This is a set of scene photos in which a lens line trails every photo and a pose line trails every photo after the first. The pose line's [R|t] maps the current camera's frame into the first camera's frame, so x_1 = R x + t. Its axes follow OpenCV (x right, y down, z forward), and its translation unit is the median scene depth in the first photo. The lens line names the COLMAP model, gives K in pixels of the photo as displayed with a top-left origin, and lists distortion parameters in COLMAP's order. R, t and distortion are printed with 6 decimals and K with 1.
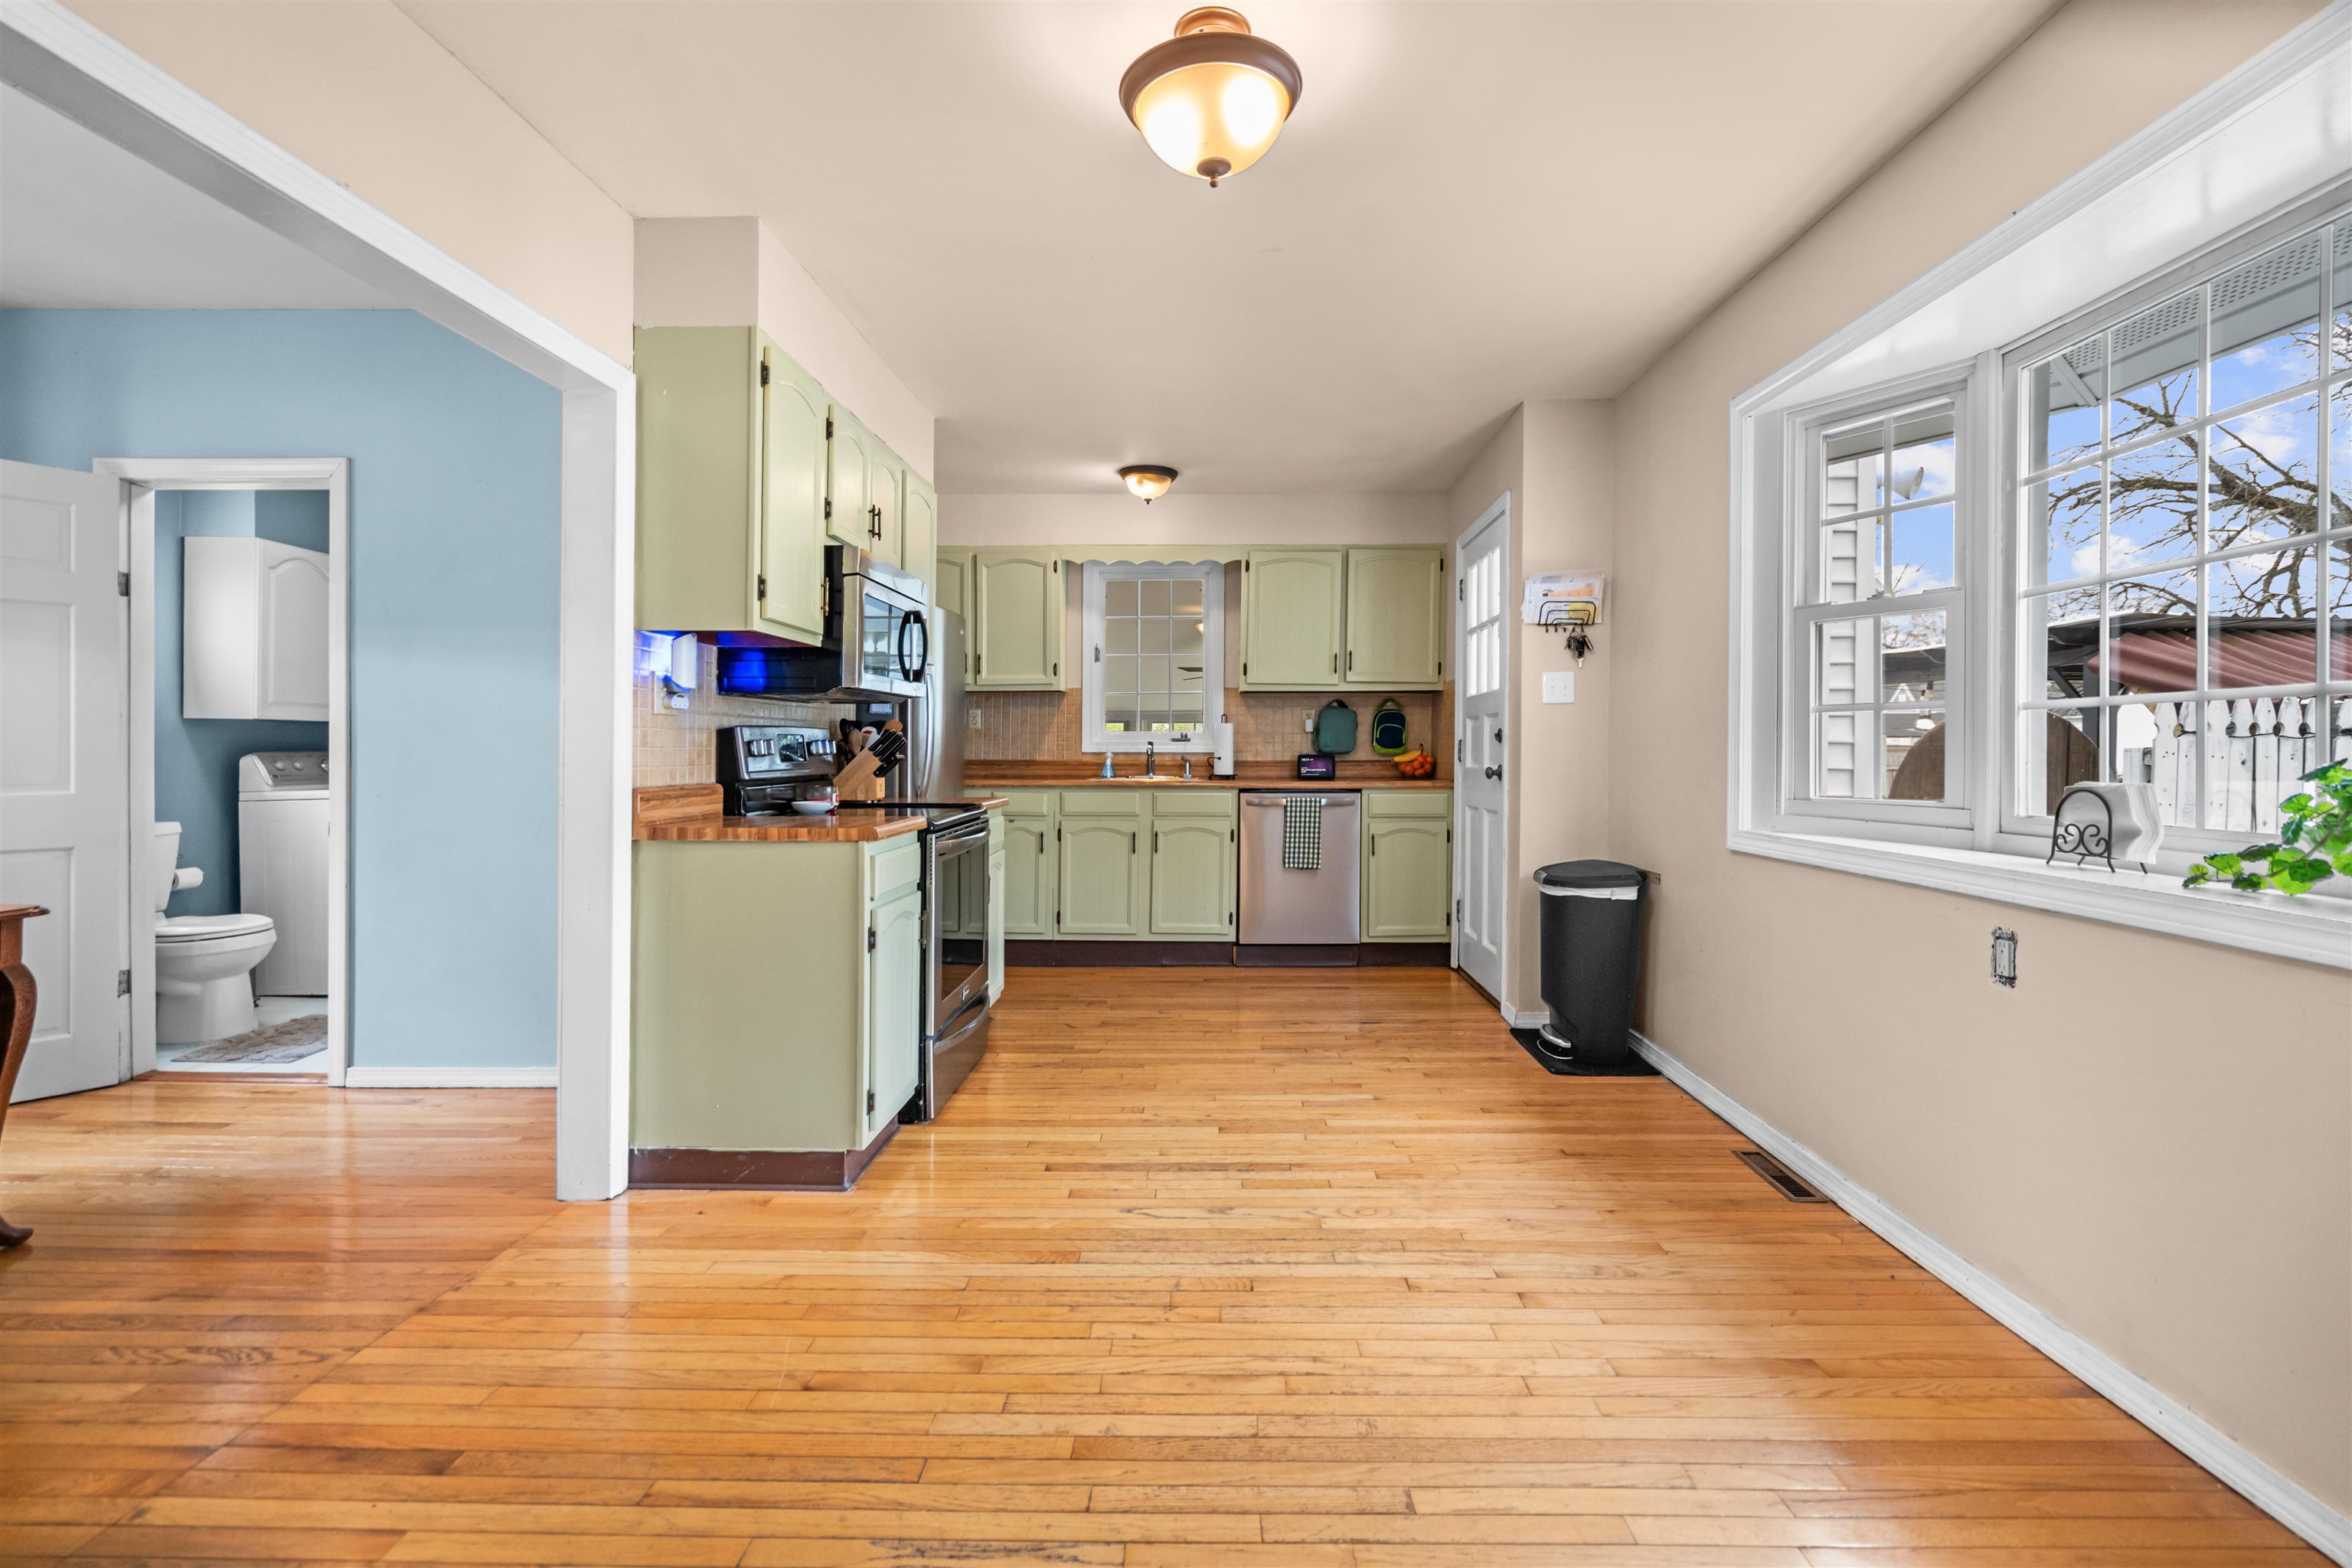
lens RADIAL K [[1075.4, 0, 1168.6], [0, 1075.4, 751.1], [0, 0, 1]] dist [-0.000235, -0.000075]
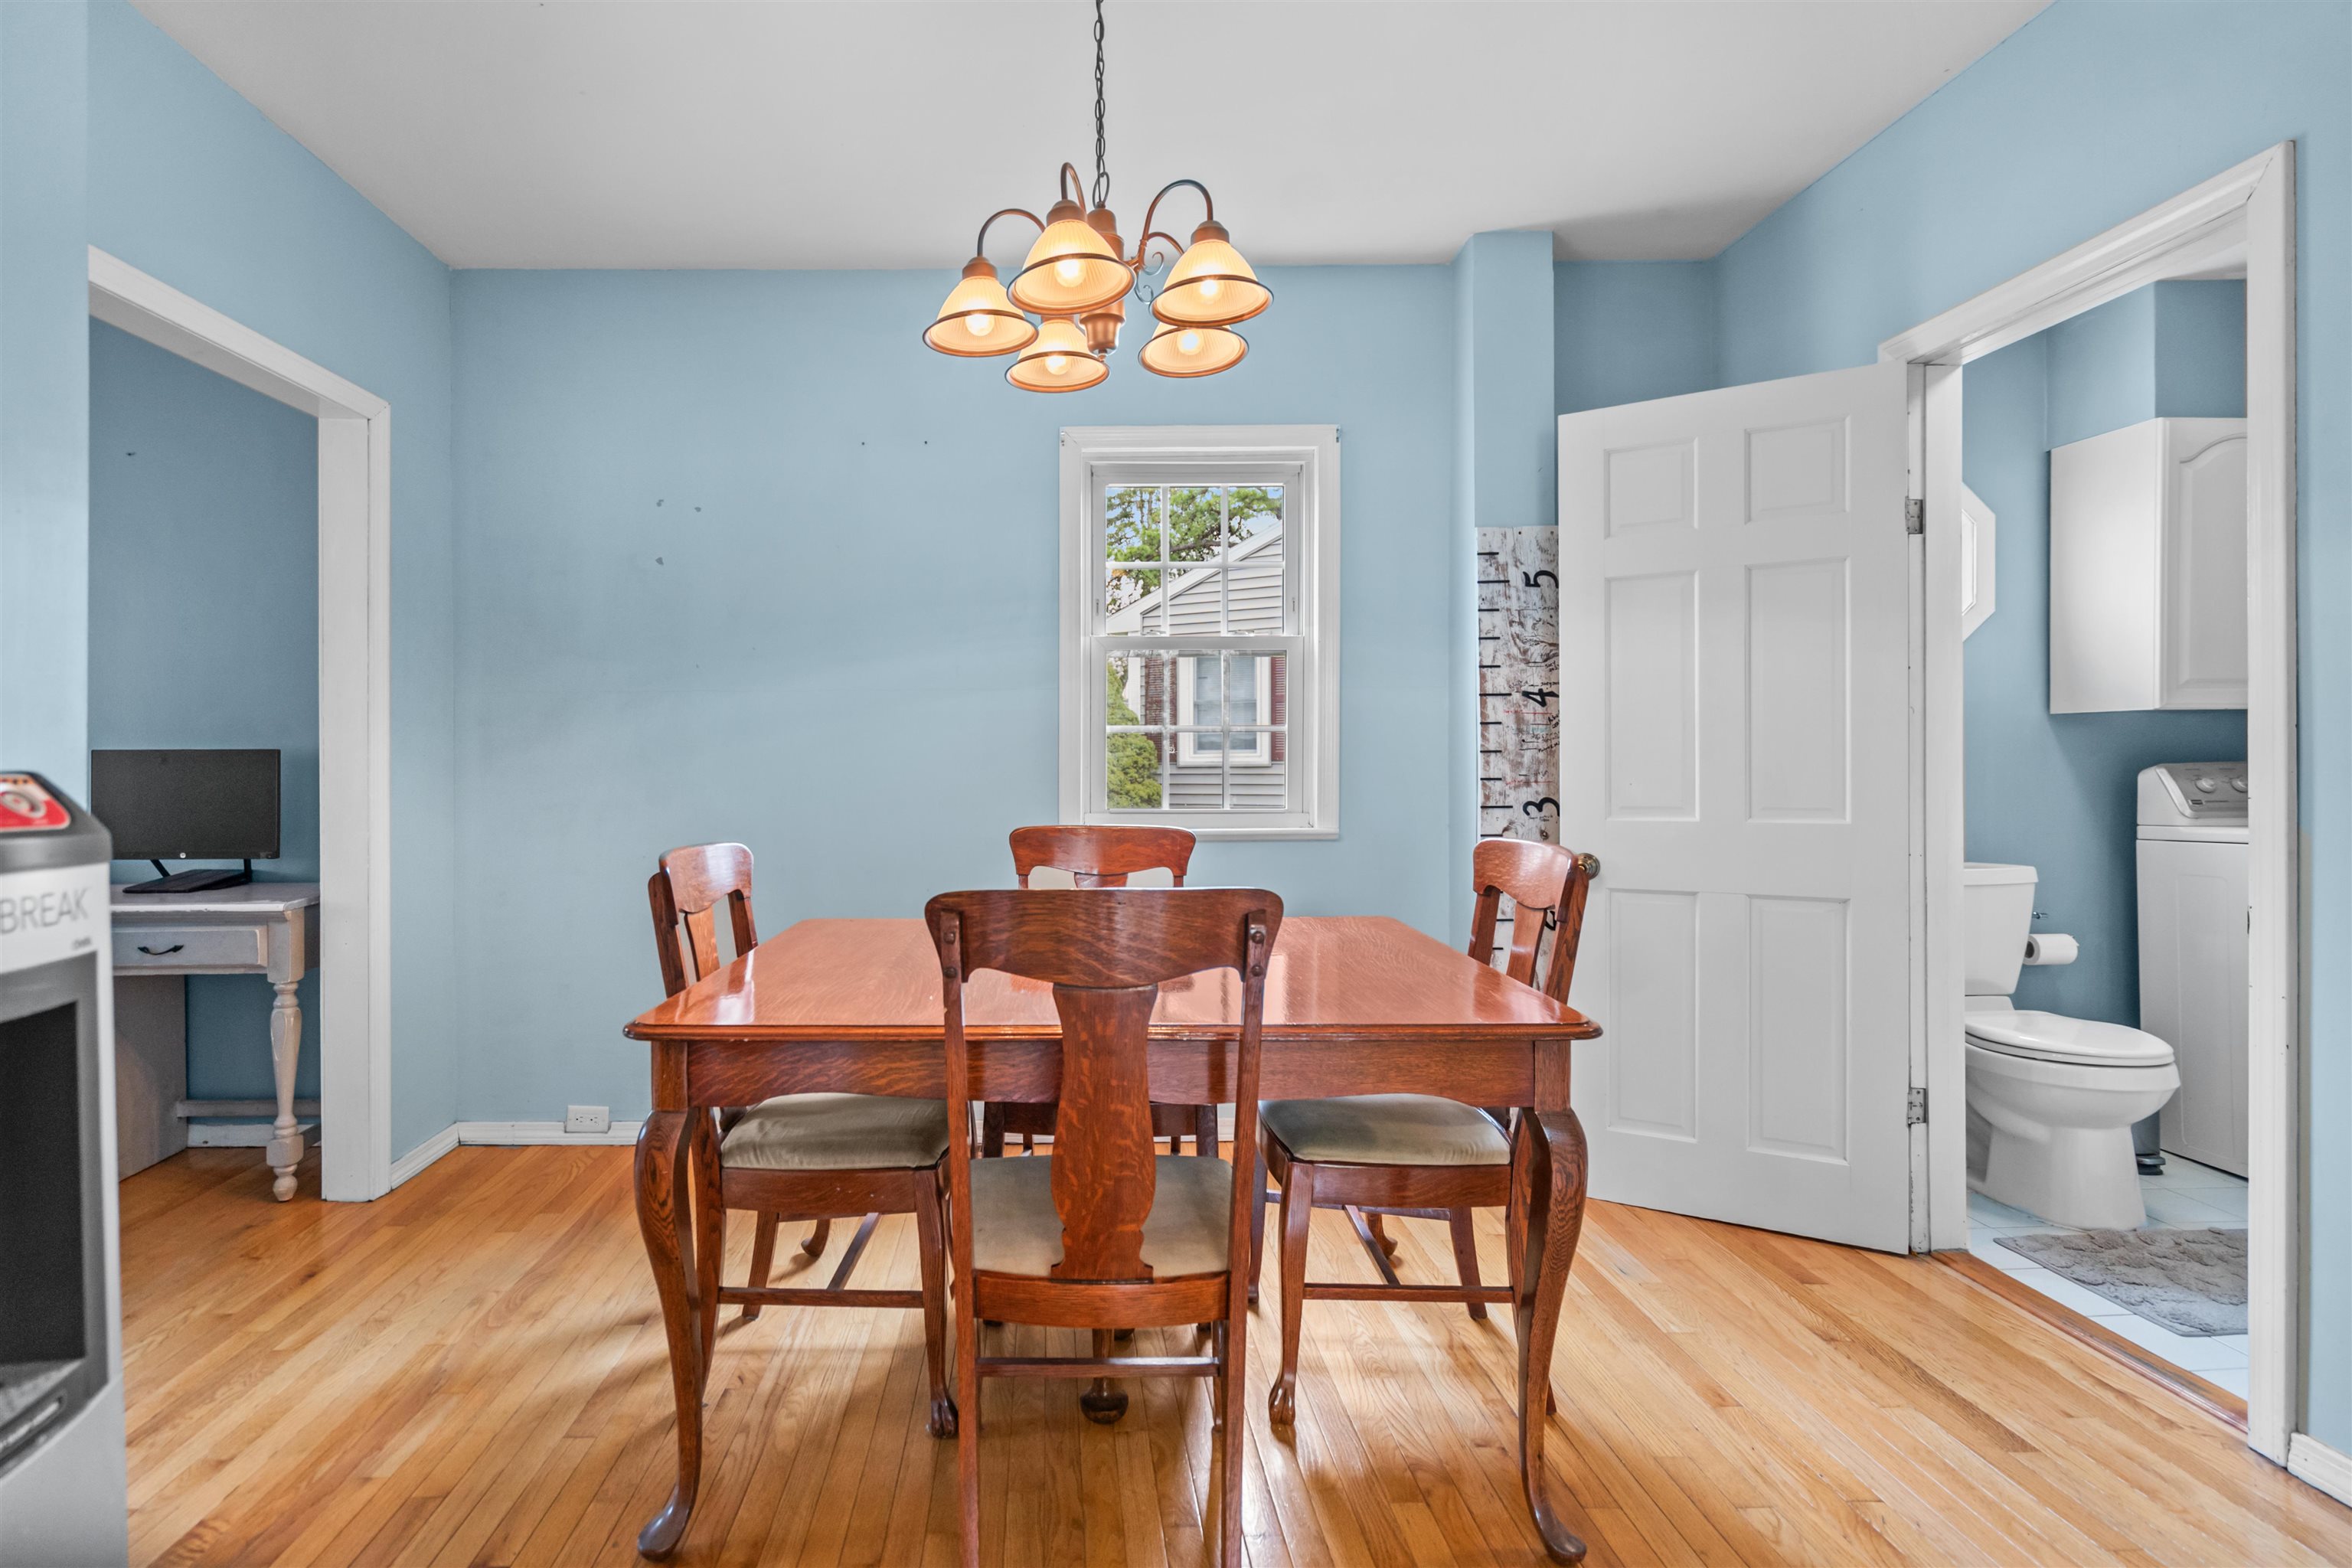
lens RADIAL K [[1118.9, 0, 1084.6], [0, 1118.9, 769.6], [0, 0, 1]] dist [0.003098, 0.001000]
pose [[0.048173, 0.001068, -0.998838, -0.296509], [0.006580, 0.999977, 0.001386, -0.000229], [0.998817, -0.006640, 0.048165, 0.449671]]
